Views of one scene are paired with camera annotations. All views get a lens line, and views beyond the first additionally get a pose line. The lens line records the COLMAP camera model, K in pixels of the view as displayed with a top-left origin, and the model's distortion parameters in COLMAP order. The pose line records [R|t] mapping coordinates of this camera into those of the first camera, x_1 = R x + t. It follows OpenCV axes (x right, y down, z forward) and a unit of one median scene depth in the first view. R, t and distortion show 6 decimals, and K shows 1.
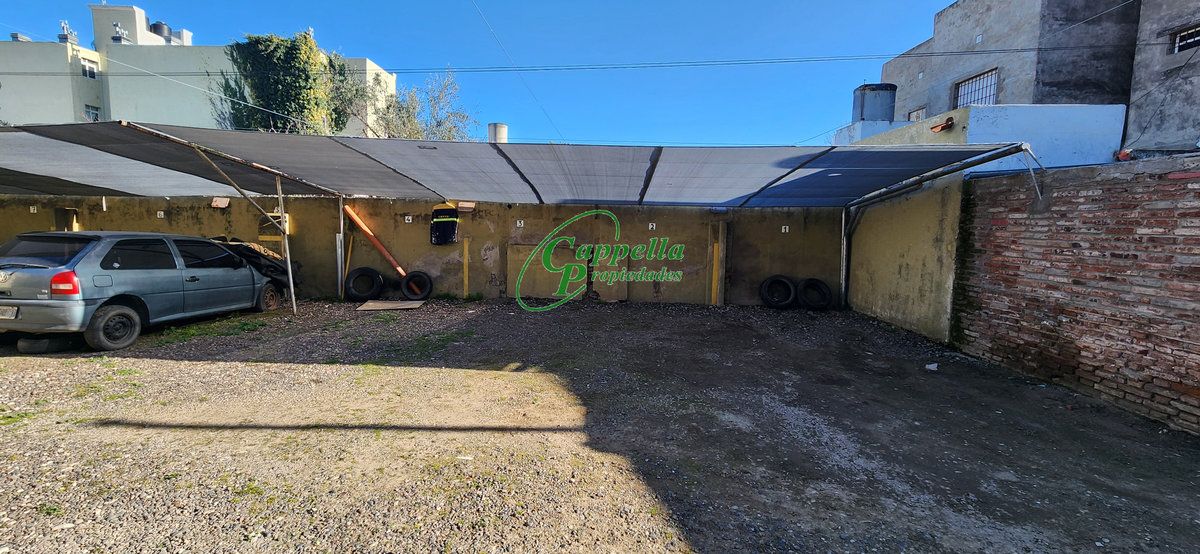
lens RADIAL K [[485.1, 0, 595.5], [0, 485.1, 271.7], [0, 0, 1]] dist [0.000423, 0.000279]
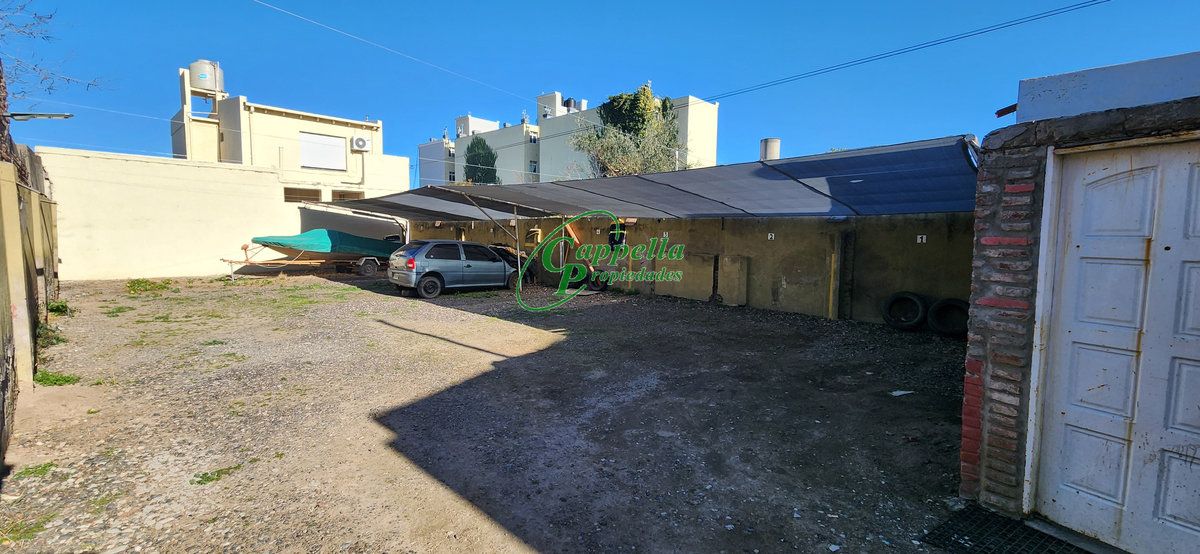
lens RADIAL K [[485.1, 0, 595.5], [0, 485.1, 271.7], [0, 0, 1]] dist [0.000423, 0.000279]
pose [[0.744019, 0.044533, -0.666672, 0.528904], [-0.061565, 0.998101, -0.002035, 0.007380], [0.665316, 0.042558, 0.745348, -0.022285]]
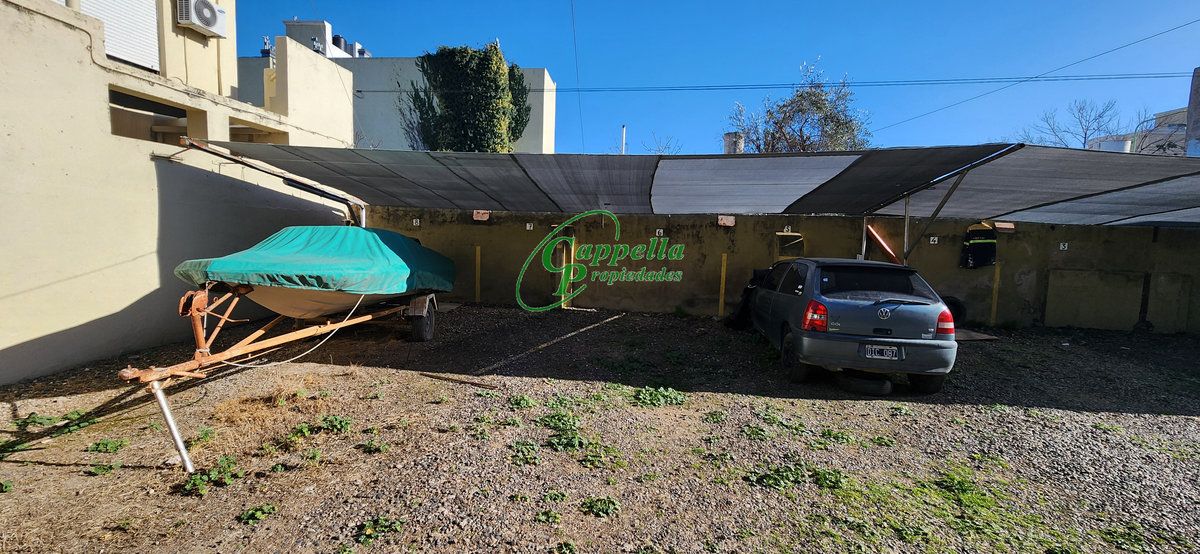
lens RADIAL K [[485.1, 0, 595.5], [0, 485.1, 271.7], [0, 0, 1]] dist [0.000423, 0.000279]
pose [[0.997690, 0.014146, -0.066437, -0.973256], [-0.014827, 0.999842, -0.009766, -0.028914], [0.066289, 0.010729, 0.997743, 0.027114]]
